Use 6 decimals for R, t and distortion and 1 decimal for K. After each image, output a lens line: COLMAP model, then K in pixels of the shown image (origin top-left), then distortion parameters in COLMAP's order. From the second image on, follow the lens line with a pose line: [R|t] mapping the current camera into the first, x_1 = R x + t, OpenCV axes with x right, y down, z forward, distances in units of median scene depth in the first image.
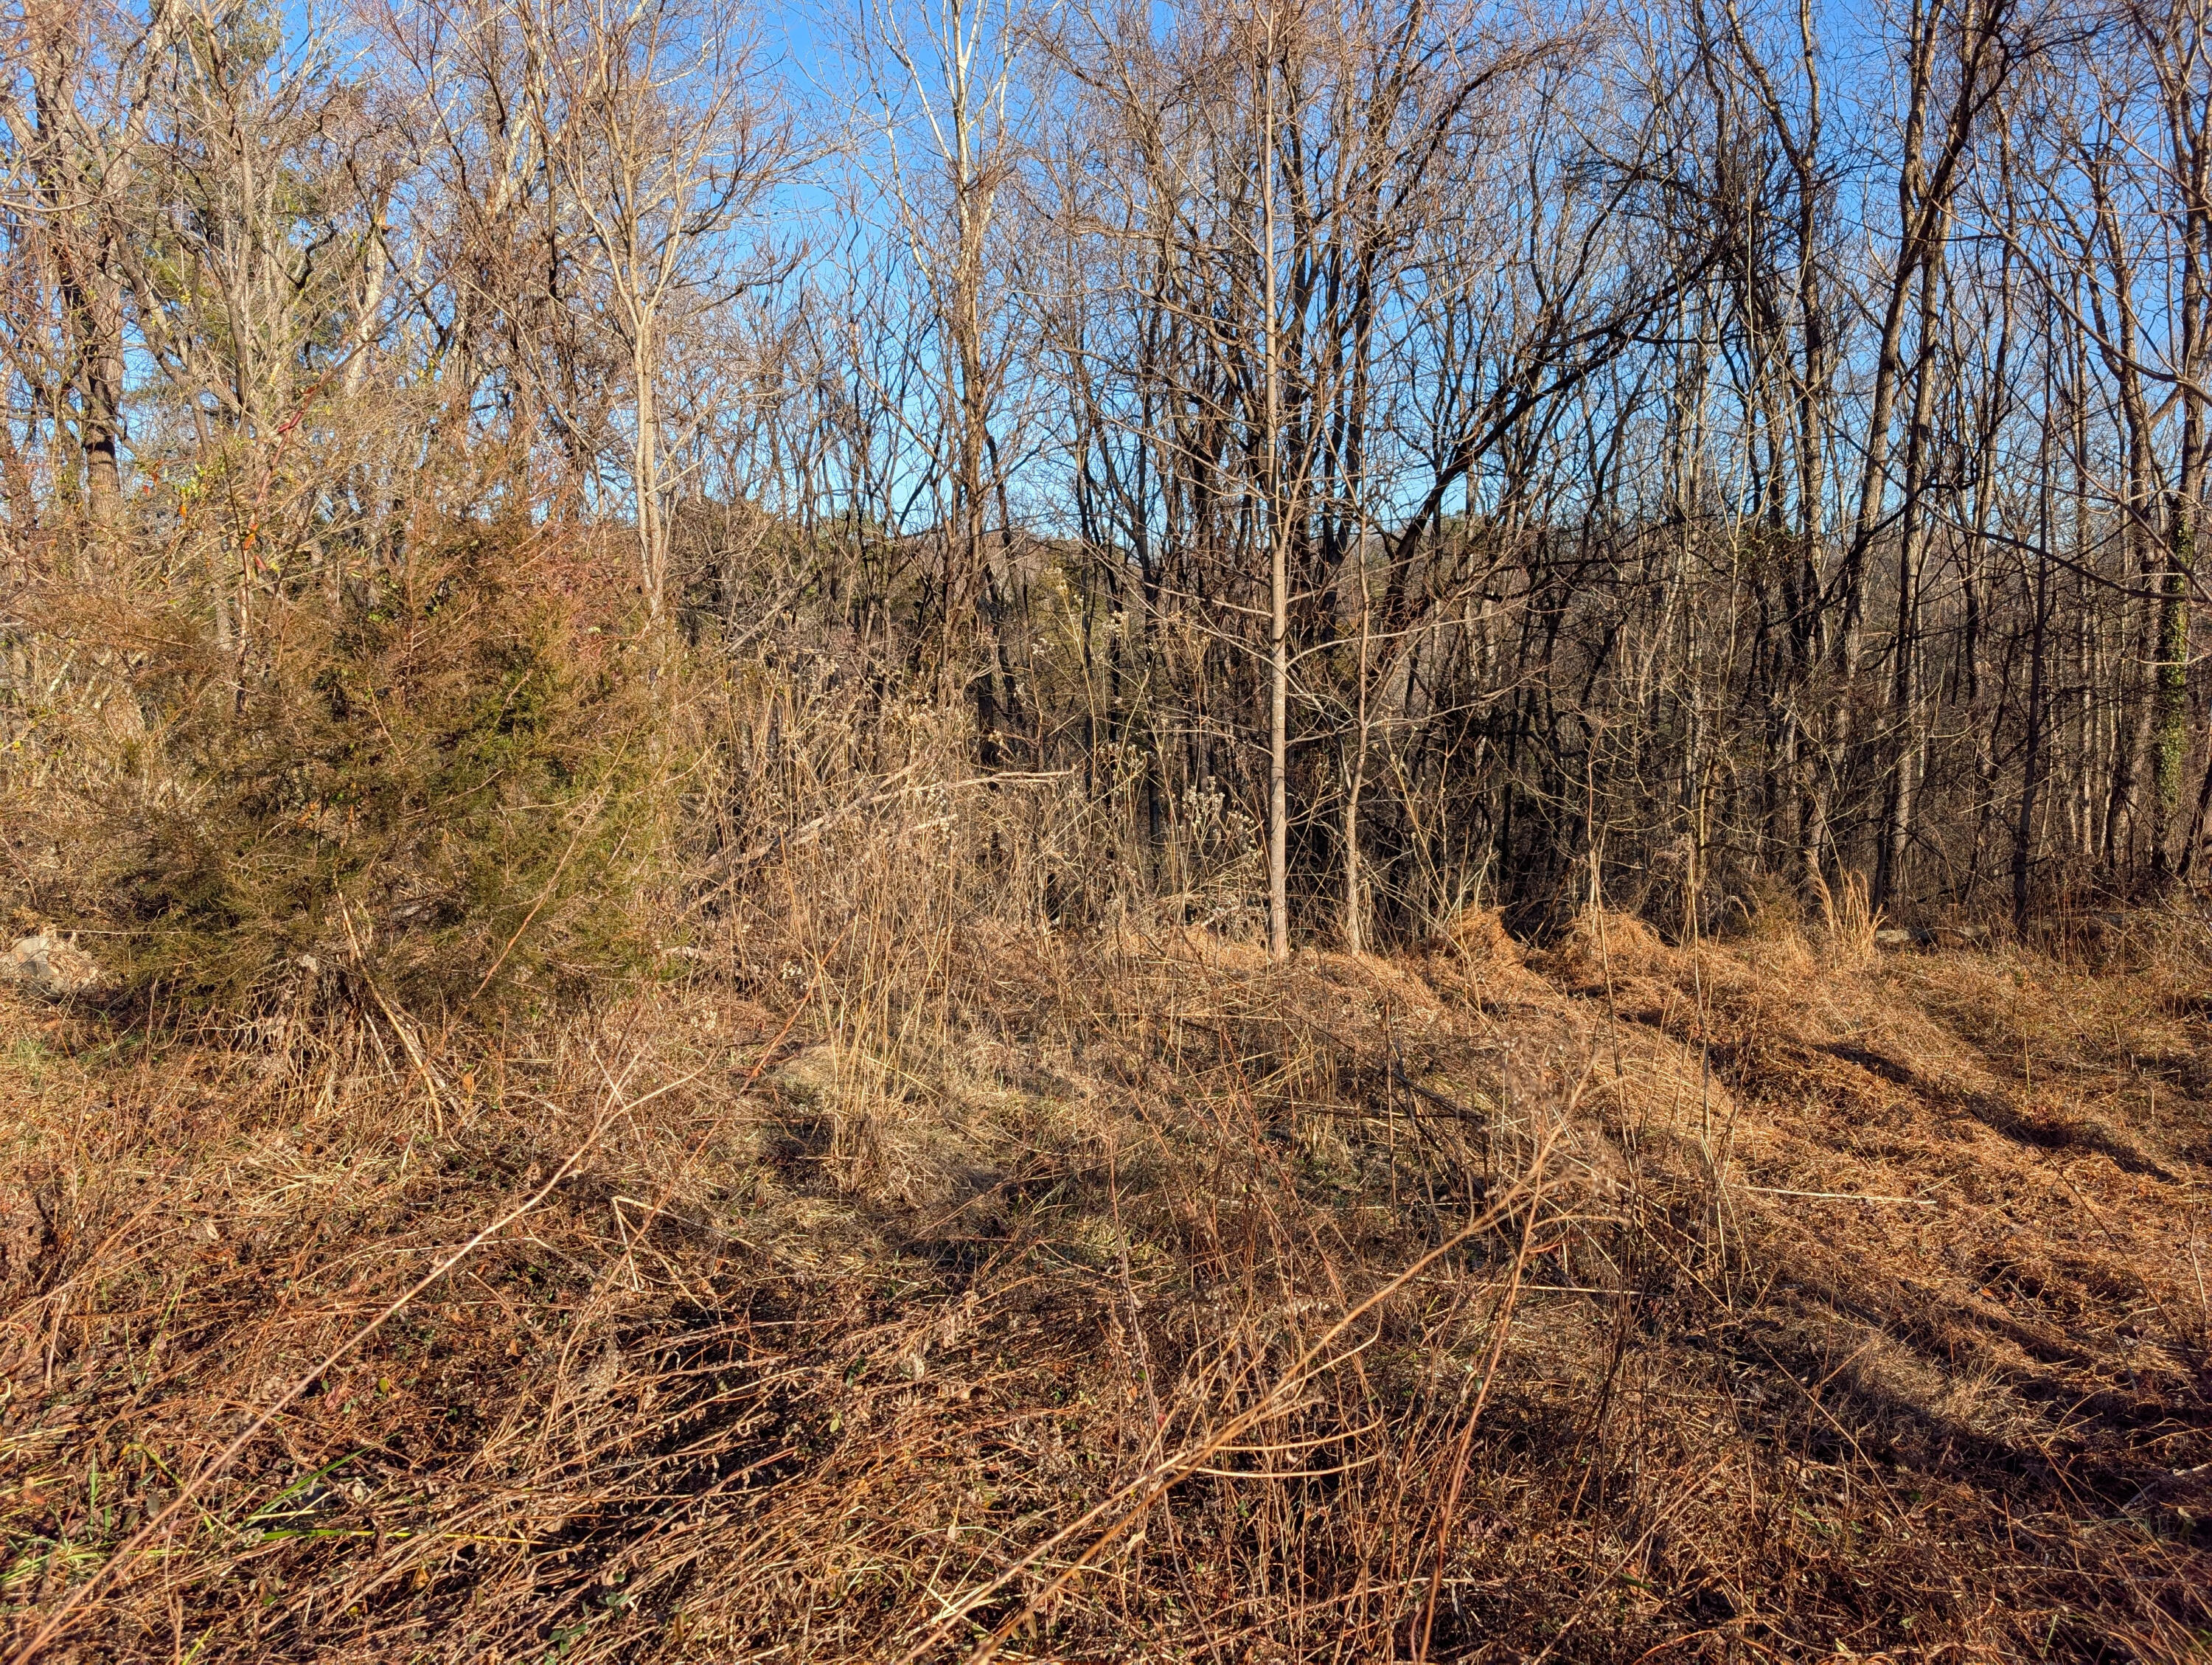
lens RADIAL K [[1579.6, 0, 1106.0], [0, 1579.6, 832.5], [0, 0, 1]] dist [0.018824, -0.003865]
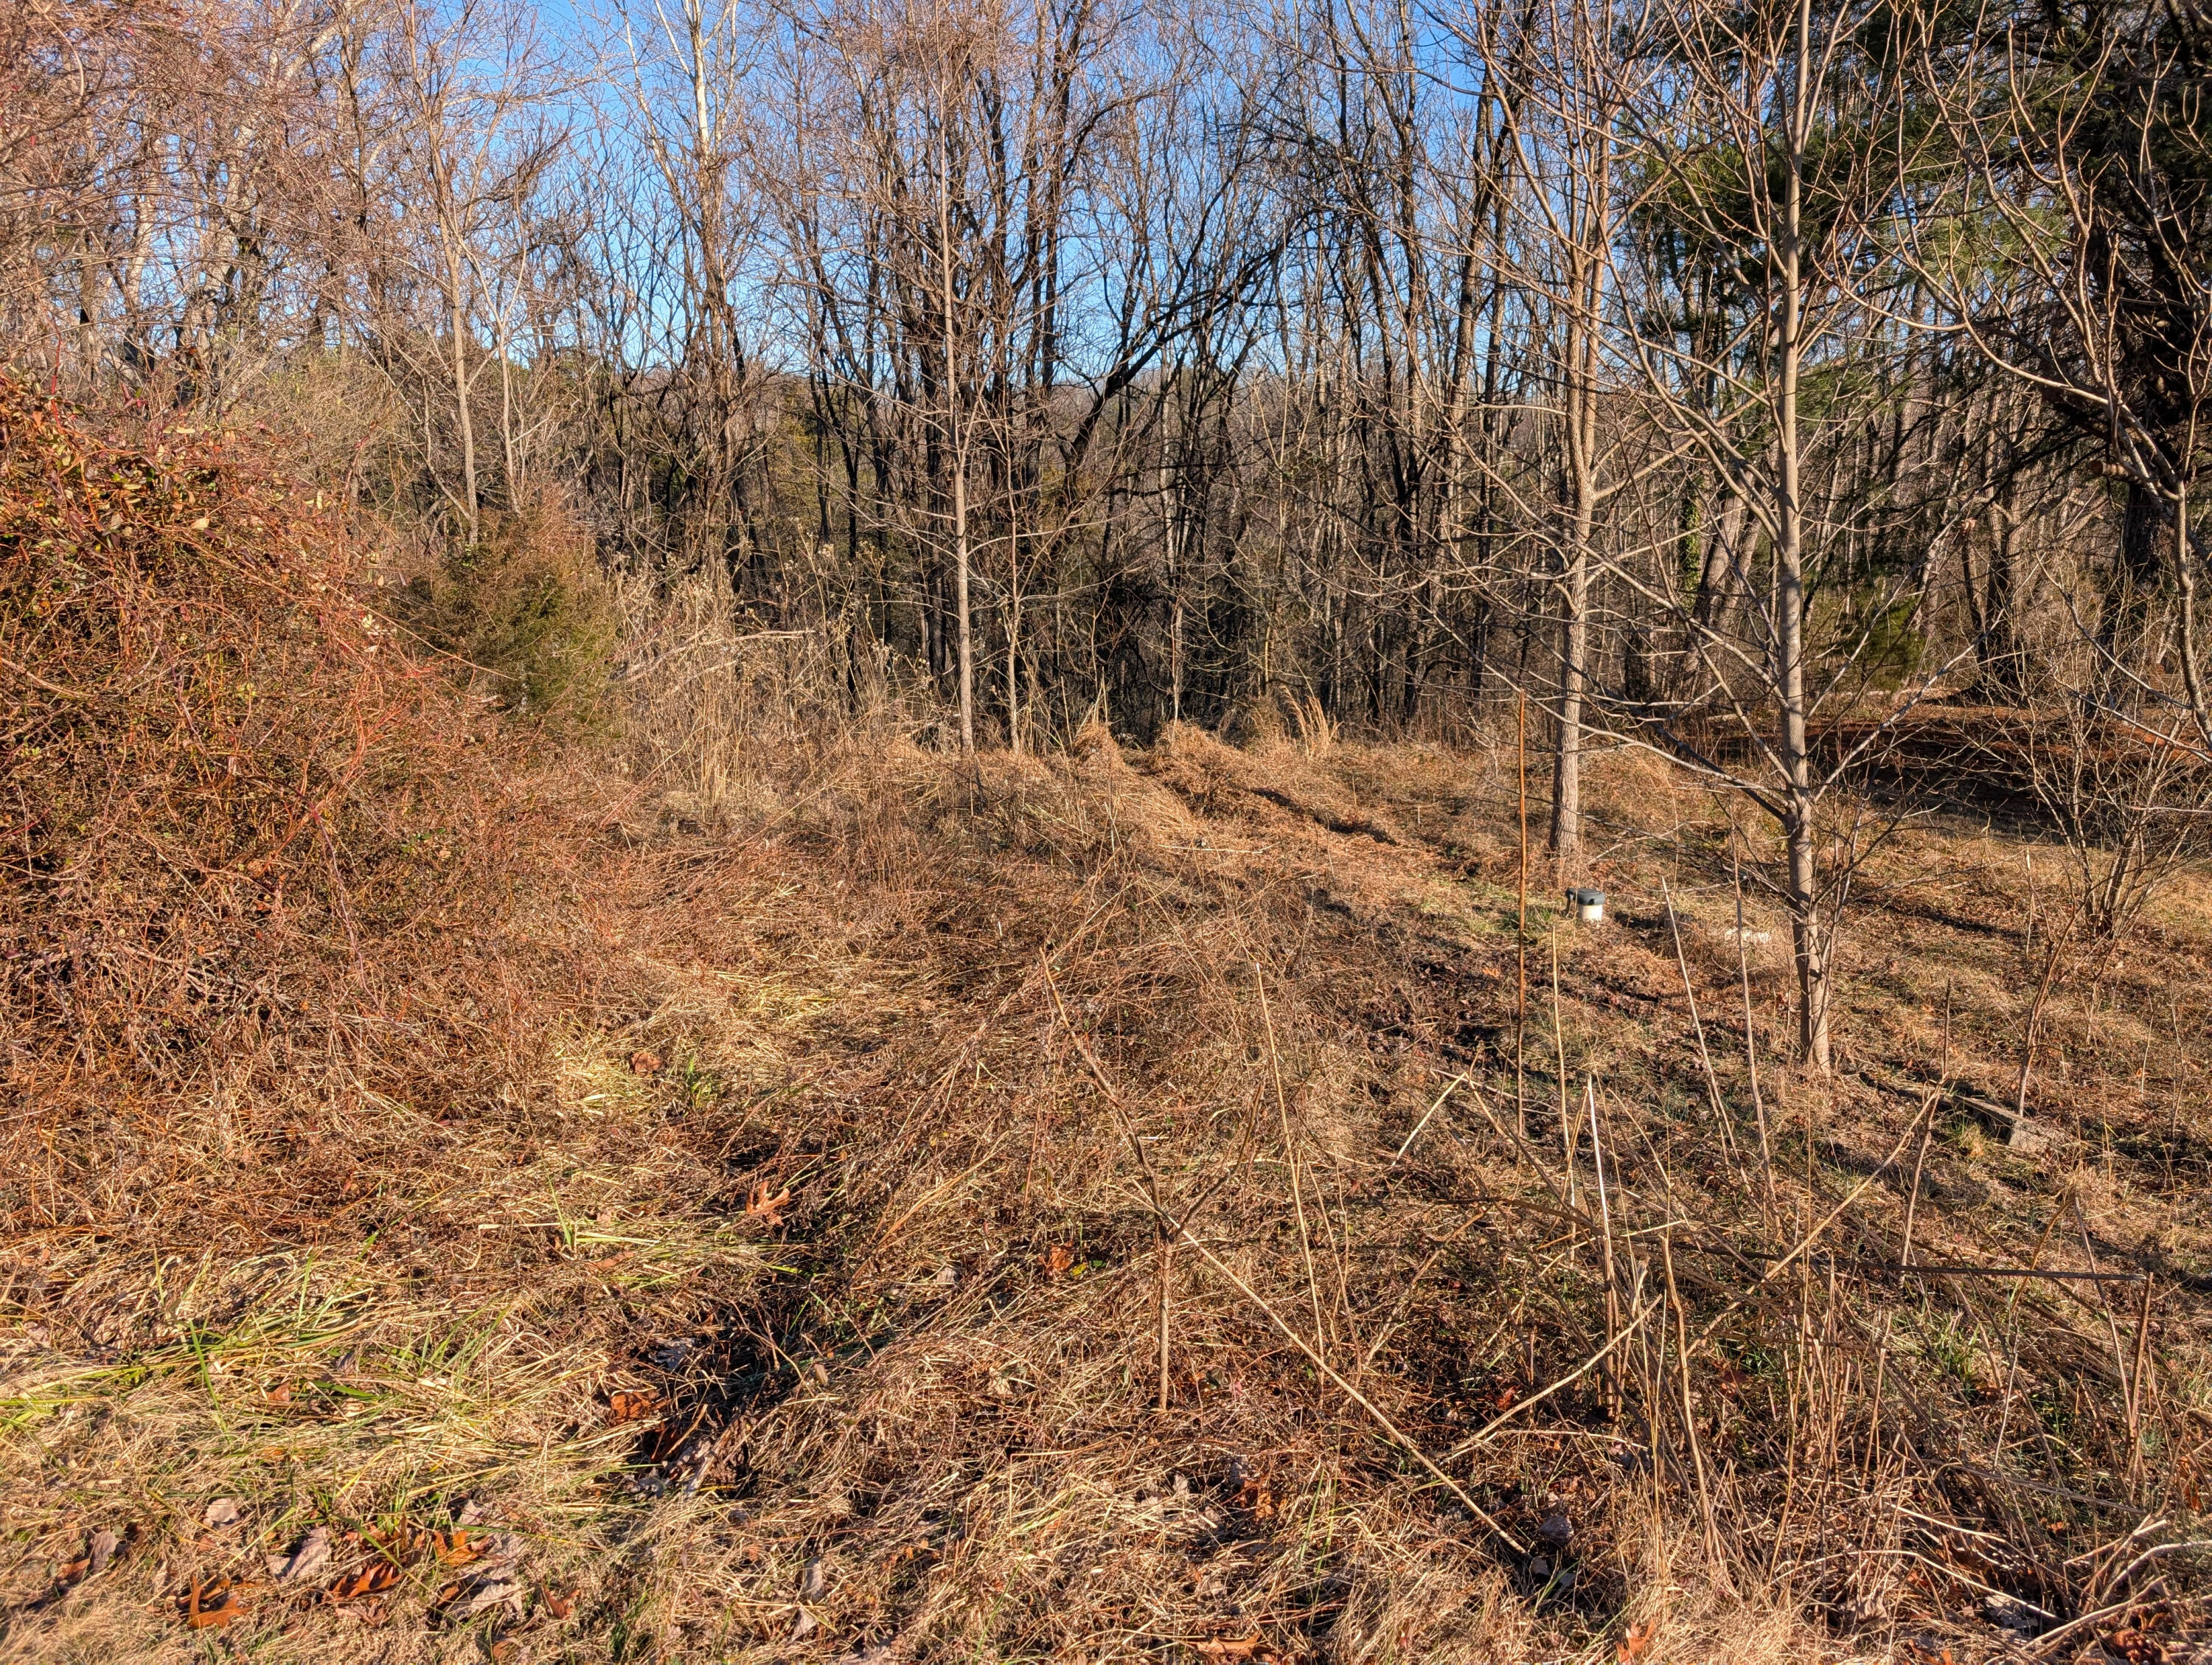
lens RADIAL K [[1579.6, 0, 1106.0], [0, 1579.6, 832.5], [0, 0, 1]] dist [0.018824, -0.003865]
pose [[0.986934, -0.022290, 0.159575, 0.003987], [0.006875, 0.995308, 0.096509, 0.006928], [-0.160978, -0.094150, 0.982457, -0.444887]]
